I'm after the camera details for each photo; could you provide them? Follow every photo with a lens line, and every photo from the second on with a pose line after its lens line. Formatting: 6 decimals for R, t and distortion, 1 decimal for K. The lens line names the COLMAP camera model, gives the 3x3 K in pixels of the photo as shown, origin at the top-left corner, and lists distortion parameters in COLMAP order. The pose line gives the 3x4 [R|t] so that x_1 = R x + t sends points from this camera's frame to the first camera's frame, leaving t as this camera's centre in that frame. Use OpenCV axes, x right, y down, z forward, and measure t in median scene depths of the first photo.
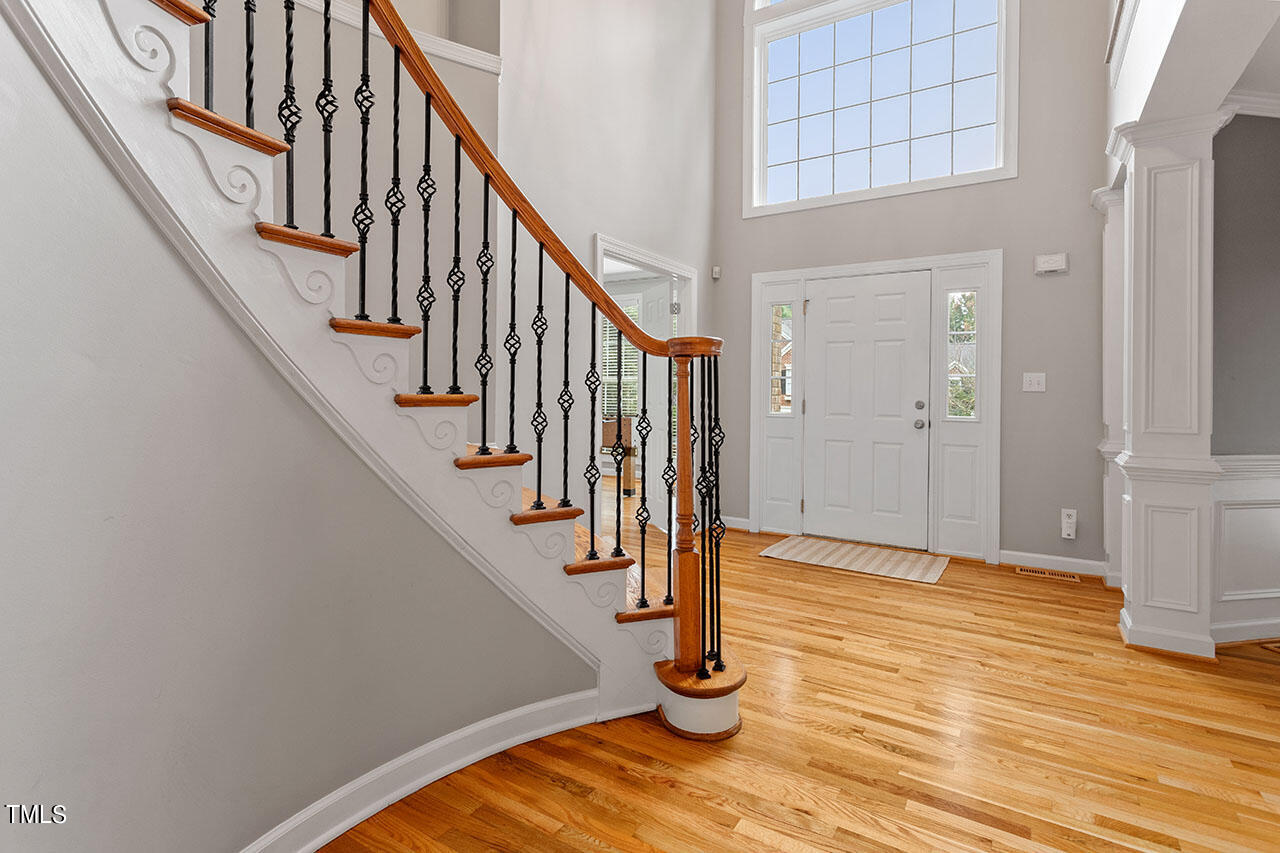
lens RADIAL K [[624.6, 0, 639.4], [0, 624.6, 397.2], [0, 0, 1]] dist [0.000575, 0.000093]
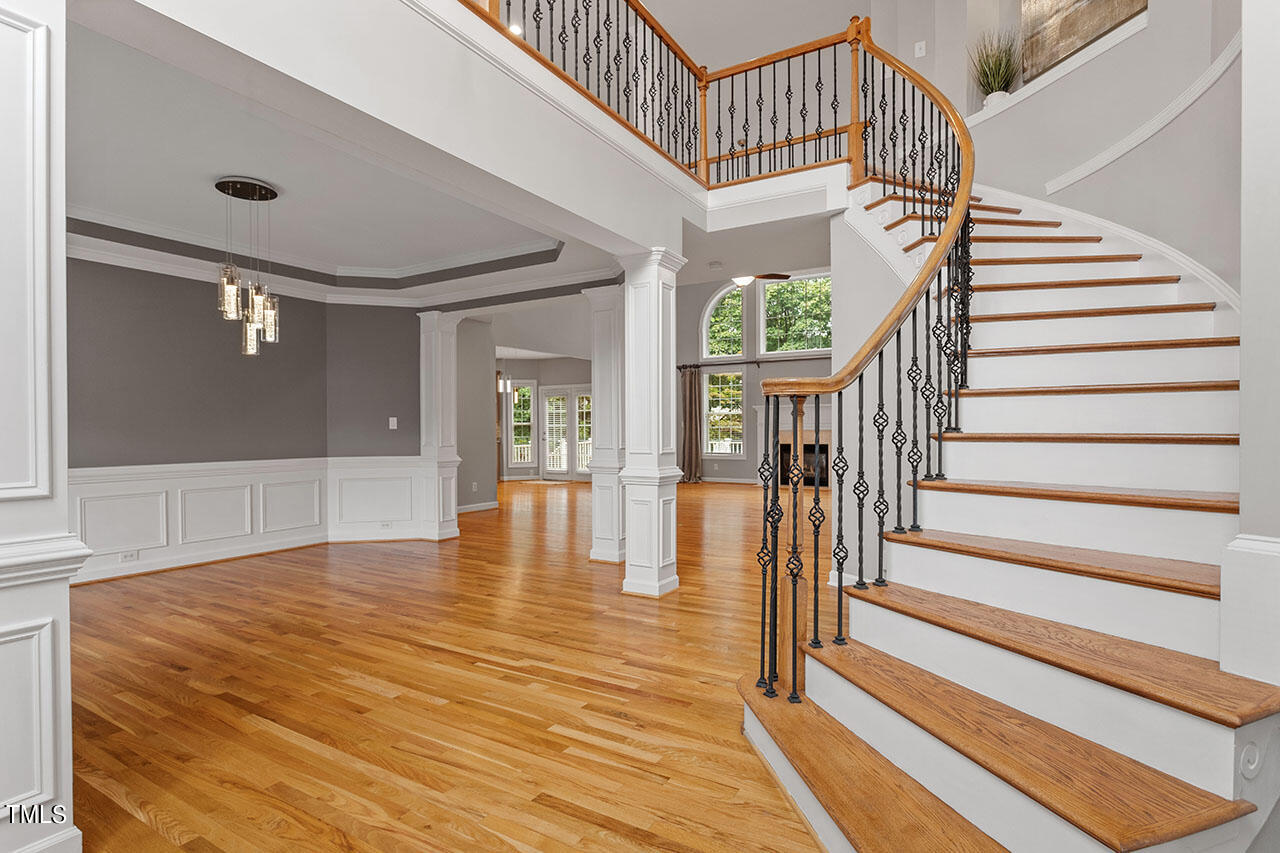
lens RADIAL K [[638.3, 0, 640.0], [0, 638.3, 426.5], [0, 0, 1]] dist [-0.000109, -0.000006]
pose [[-0.999837, -0.008127, -0.016125, 0.350132], [-0.008174, 0.999963, 0.002841, -0.017152], [0.016101, 0.002972, -0.999866, 2.039711]]
